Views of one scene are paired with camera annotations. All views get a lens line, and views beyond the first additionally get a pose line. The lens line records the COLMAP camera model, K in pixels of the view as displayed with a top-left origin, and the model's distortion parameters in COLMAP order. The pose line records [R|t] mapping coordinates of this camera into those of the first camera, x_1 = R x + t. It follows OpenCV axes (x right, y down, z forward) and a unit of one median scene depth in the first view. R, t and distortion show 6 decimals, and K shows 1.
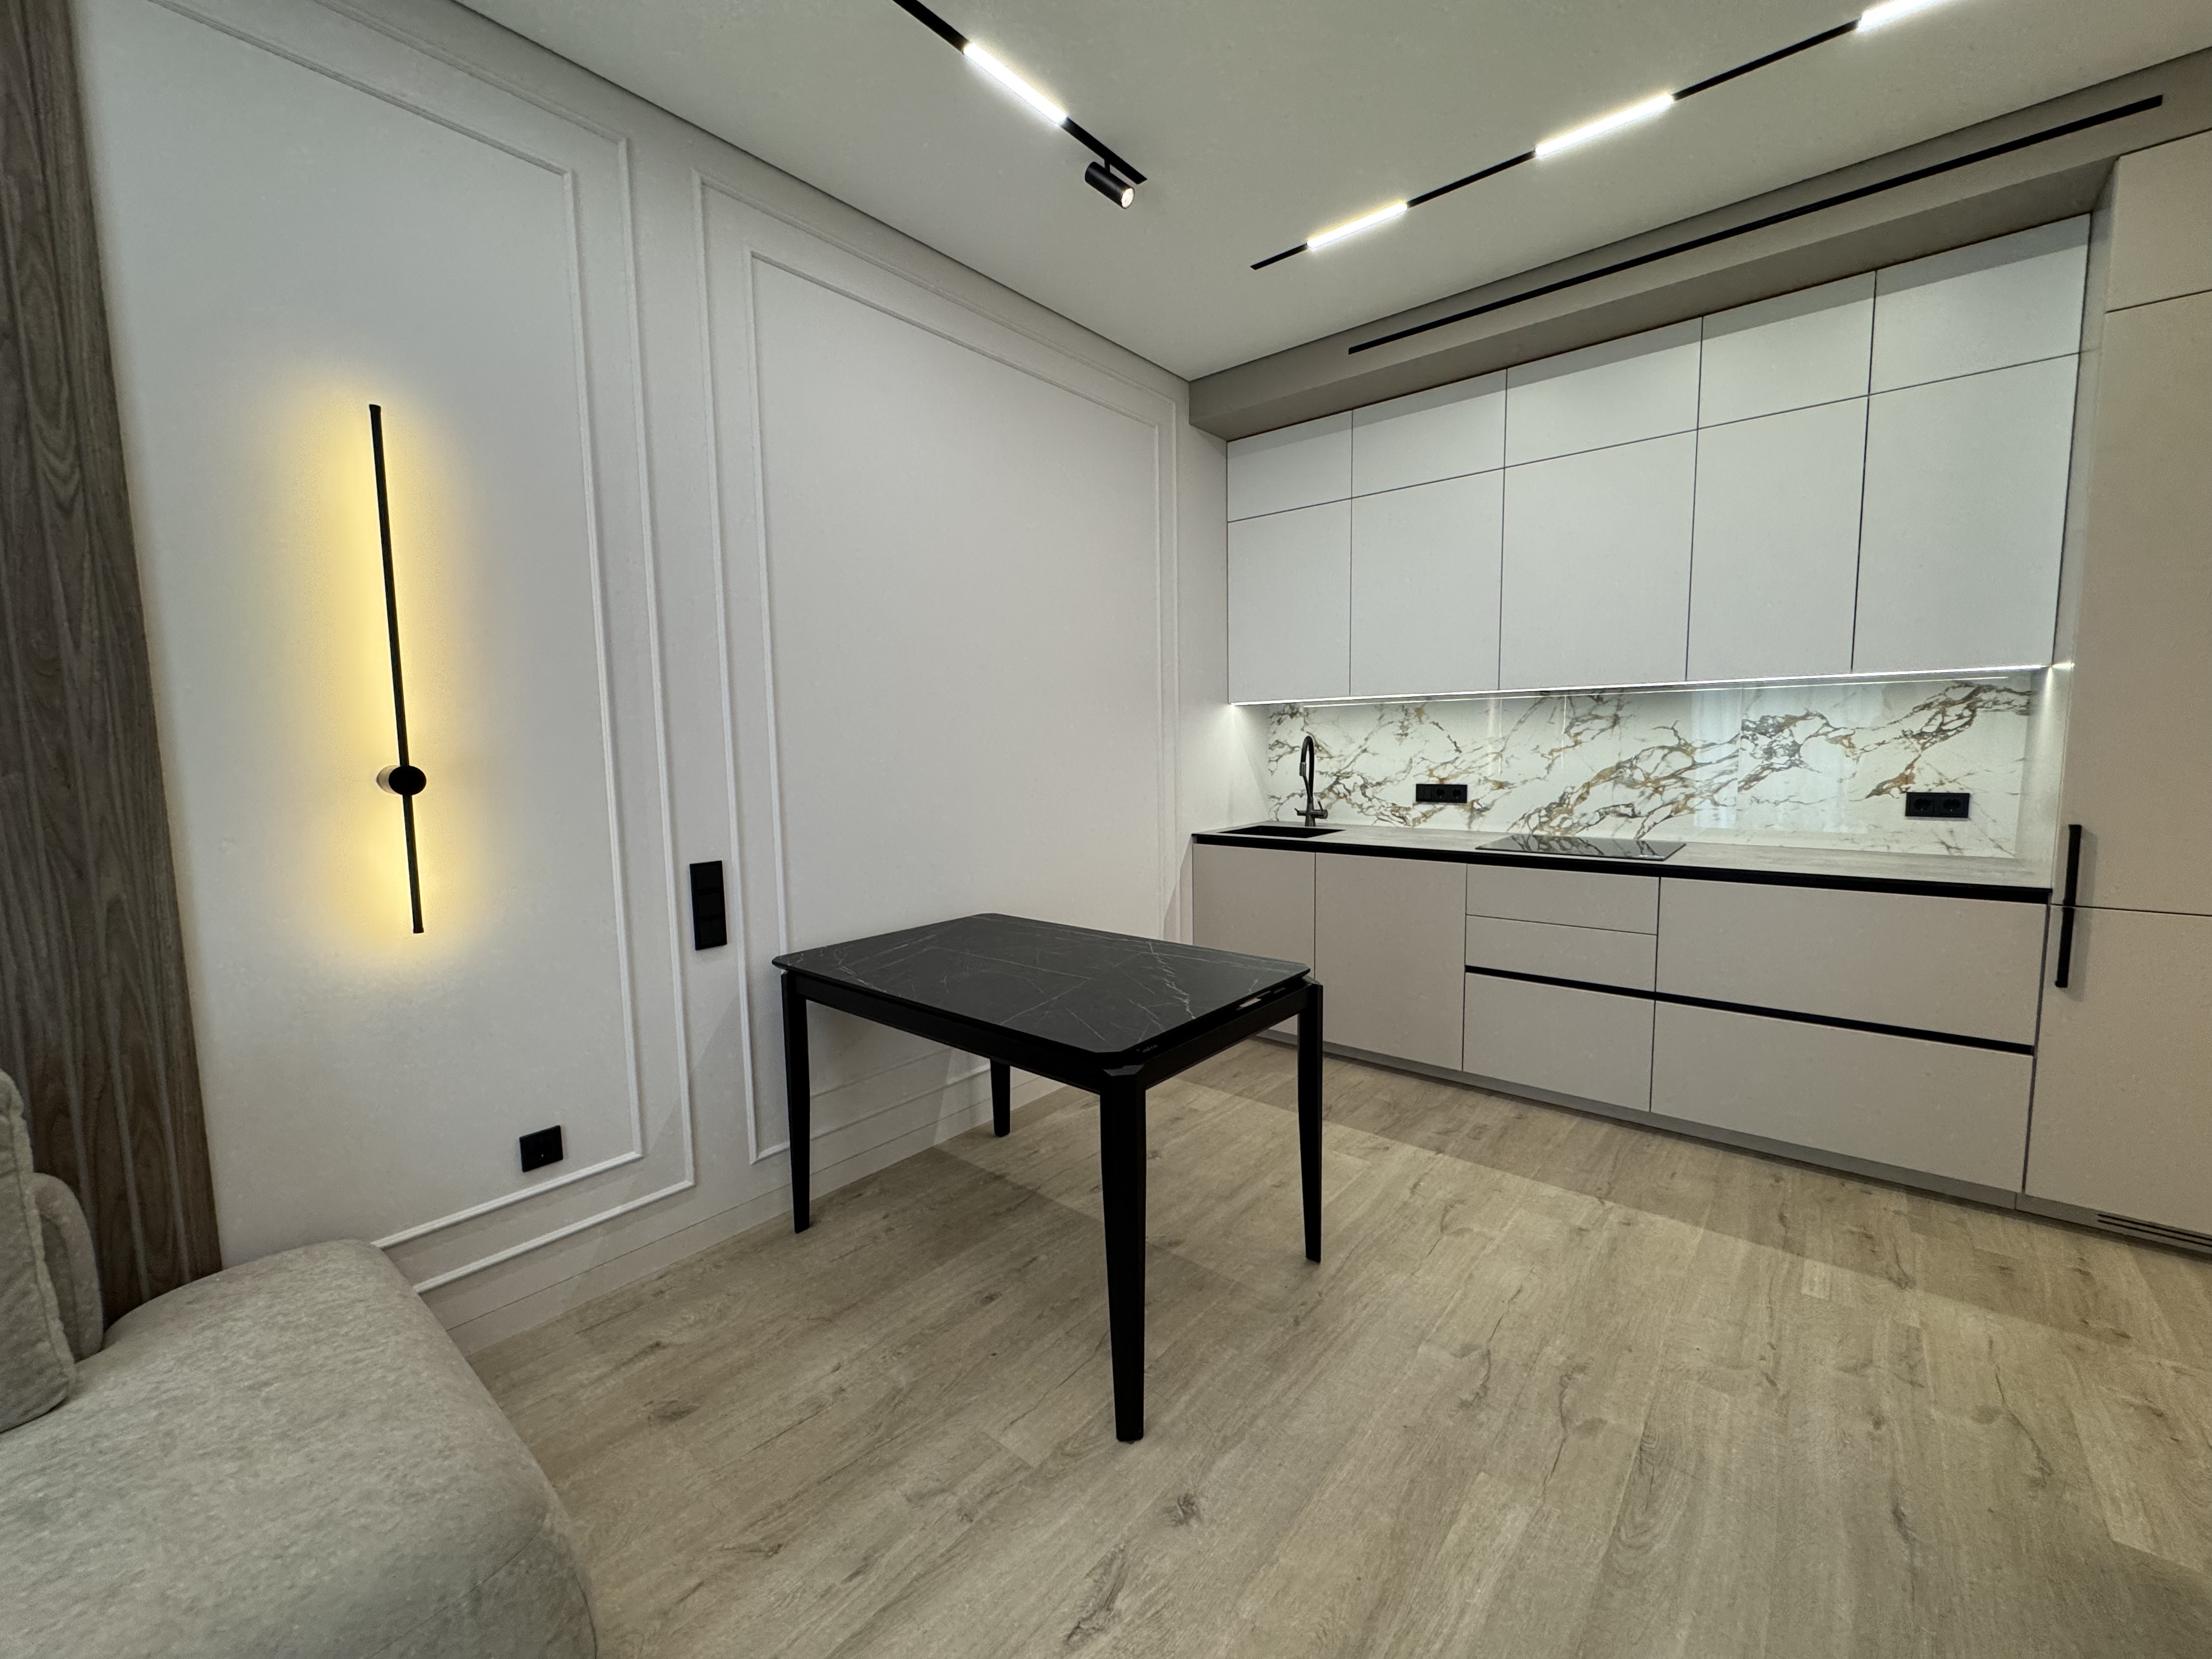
lens RADIAL K [[884.4, 0, 1104.9], [0, 884.4, 830.4], [0, 0, 1]] dist [-0.003979, 0.000509]
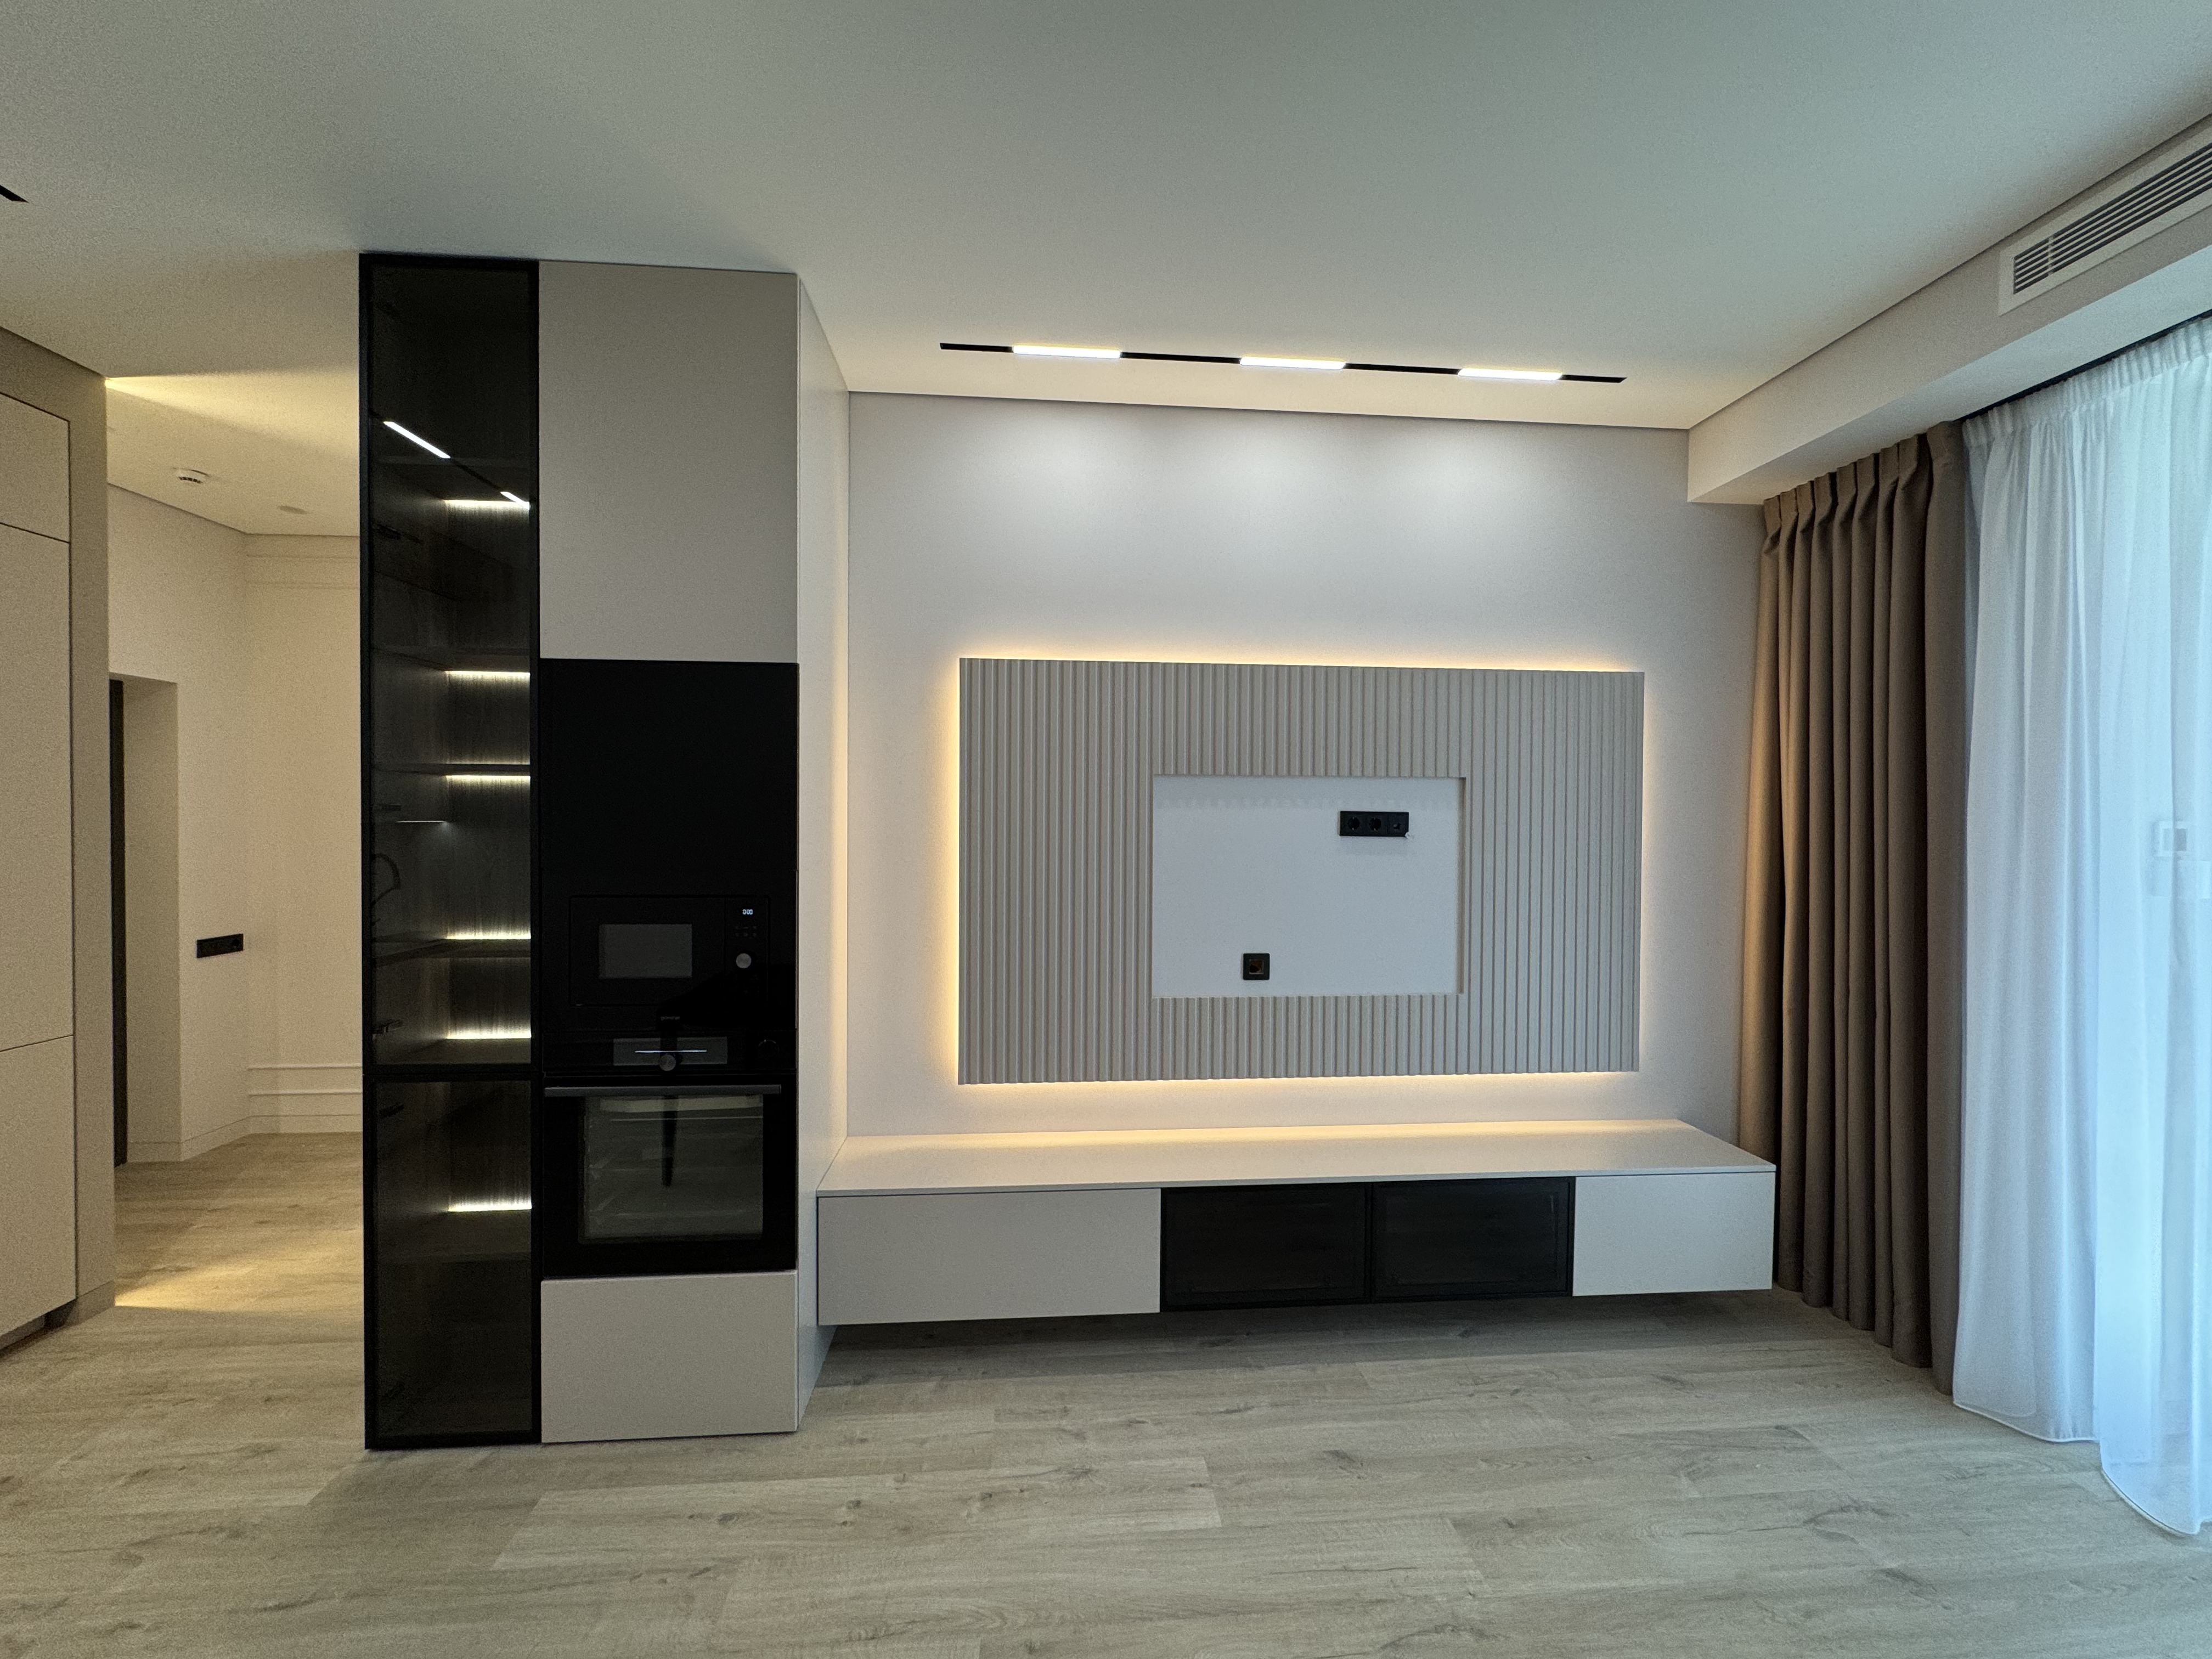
lens RADIAL K [[884.4, 0, 1100.1], [0, 884.4, 835.6], [0, 0, 1]] dist [-0.003979, 0.000509]
pose [[-0.704791, -0.000095, 0.709415, -0.343213], [0.076293, 0.994190, 0.075929, -0.114073], [-0.705300, 0.107638, -0.700689, 0.500563]]
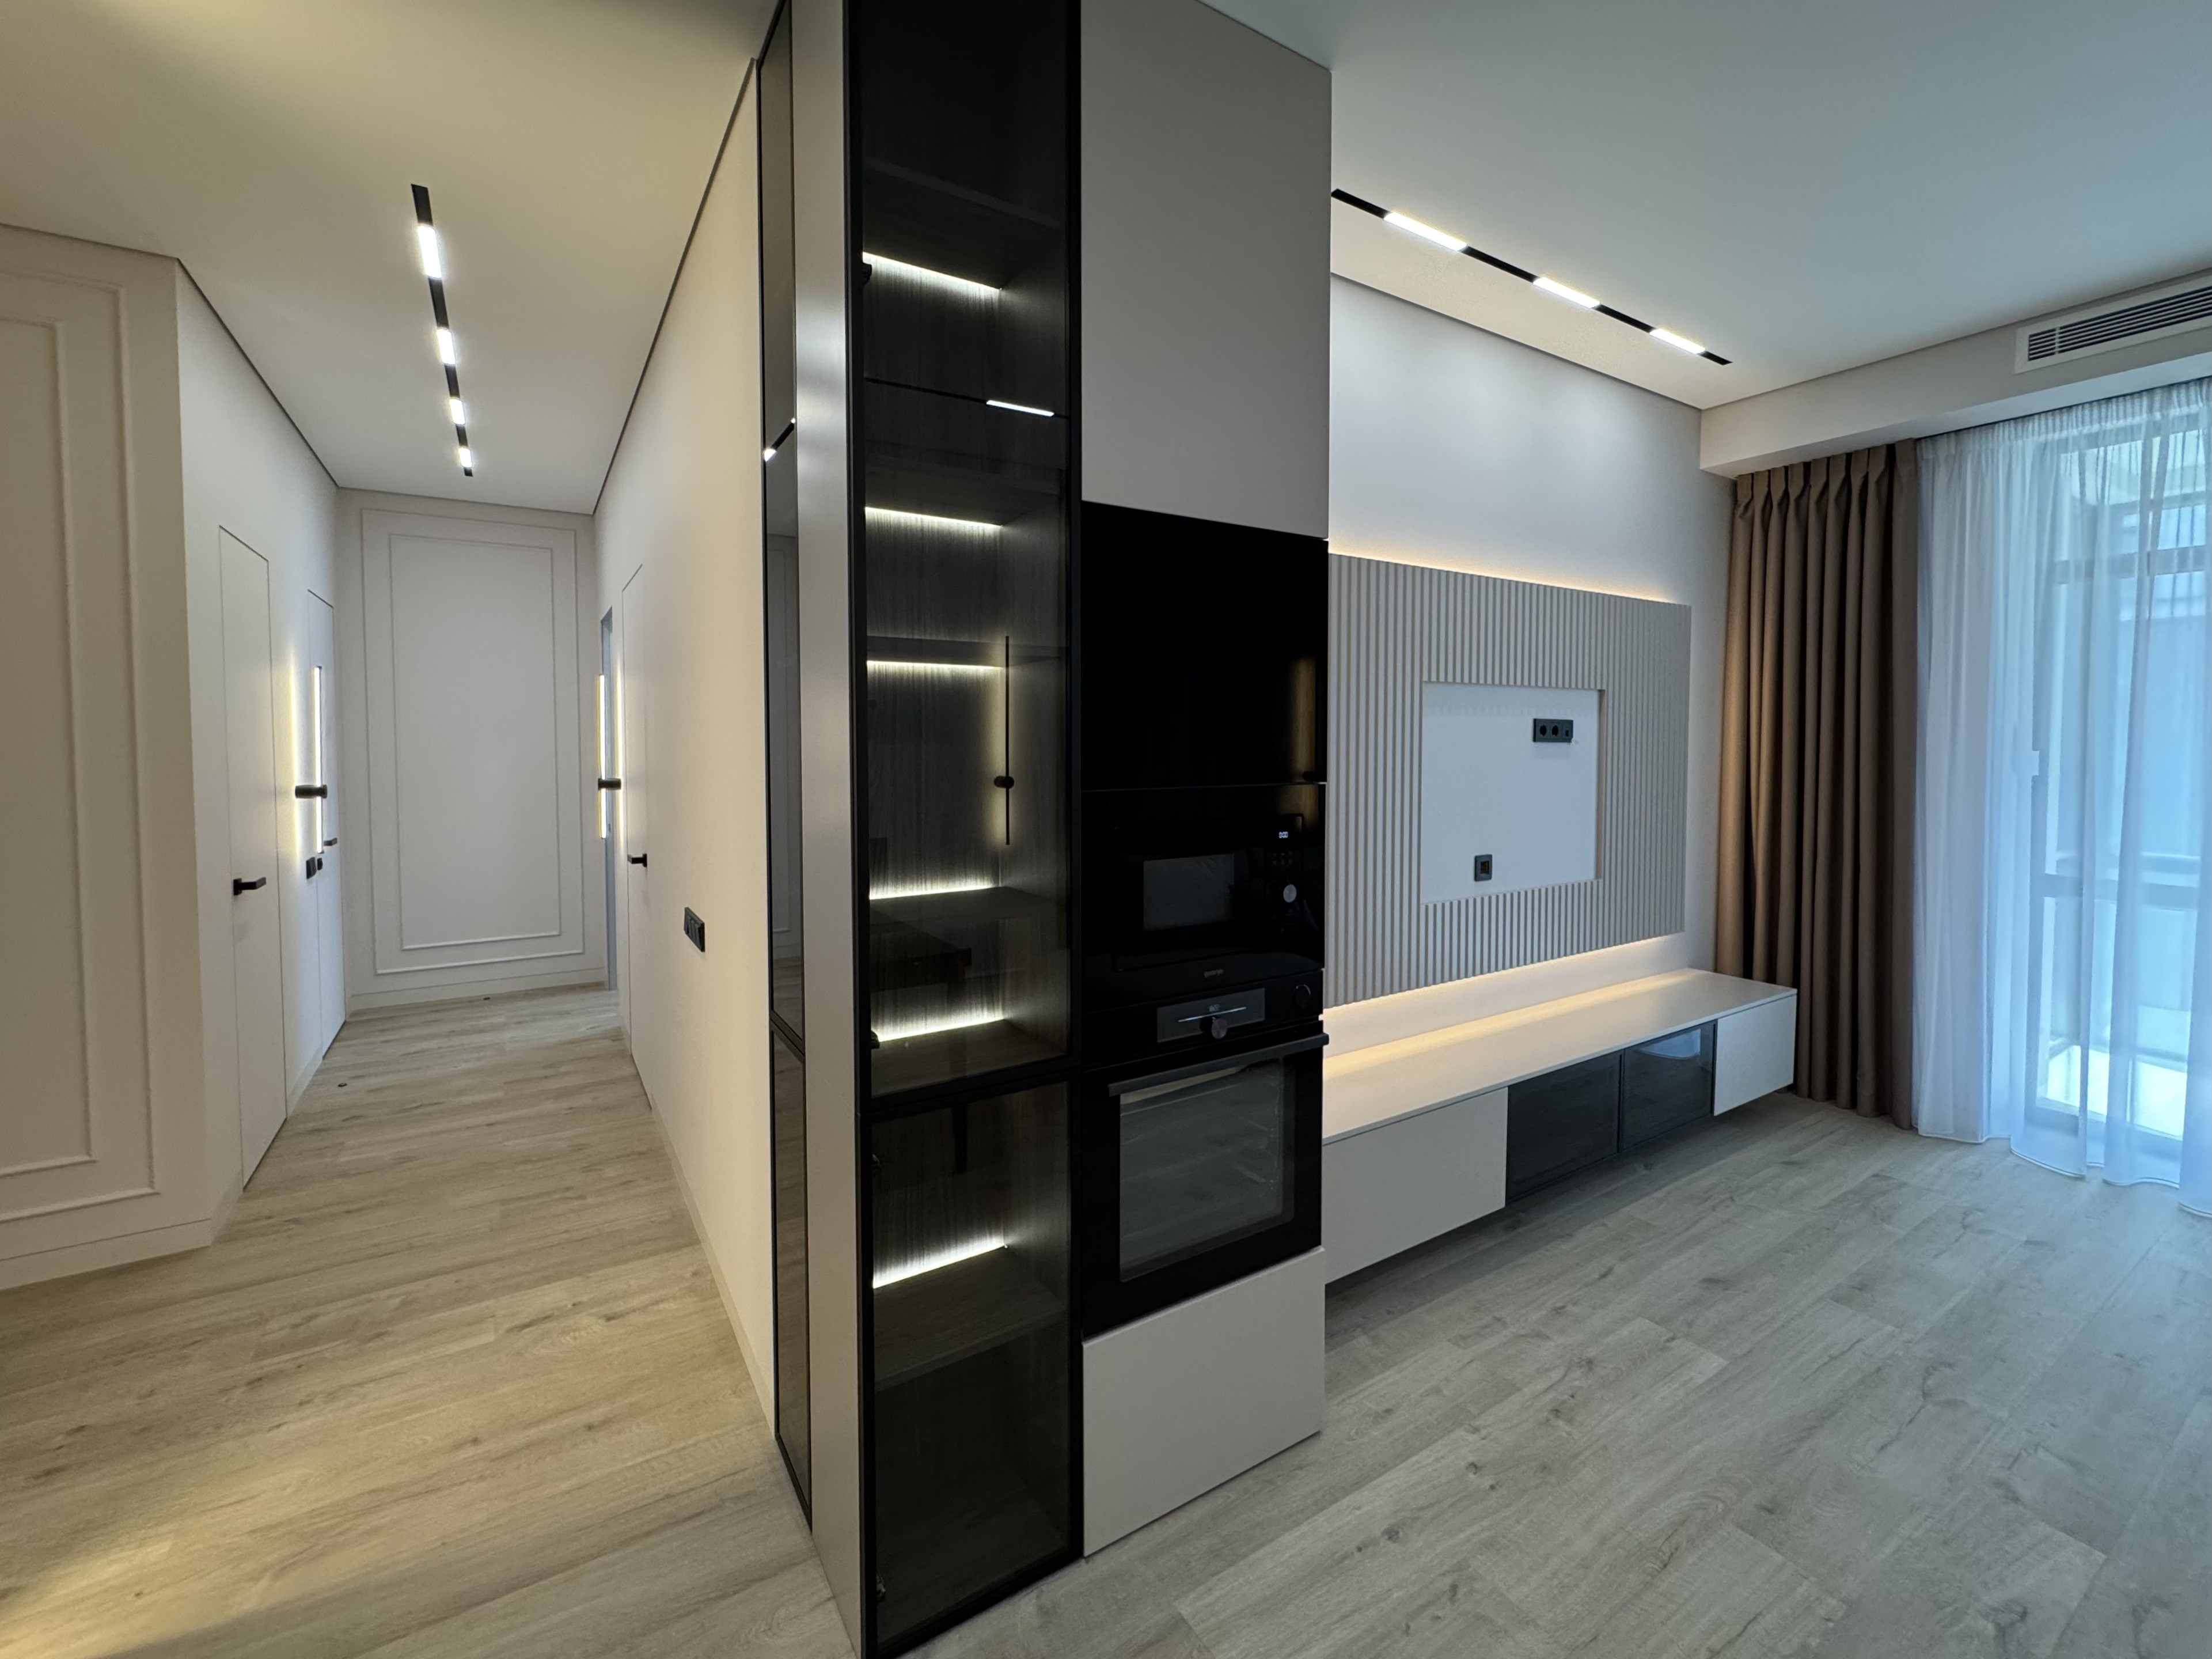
lens RADIAL K [[945.4, 0, 1097.4], [0, 945.4, 775.9], [0, 0, 1]] dist [-0.002305, -0.000558]
pose [[-0.952994, 0.006804, 0.302913, 0.336267], [0.047947, 0.990537, 0.128596, -0.150010], [-0.299172, 0.137075, -0.944302, 0.865827]]
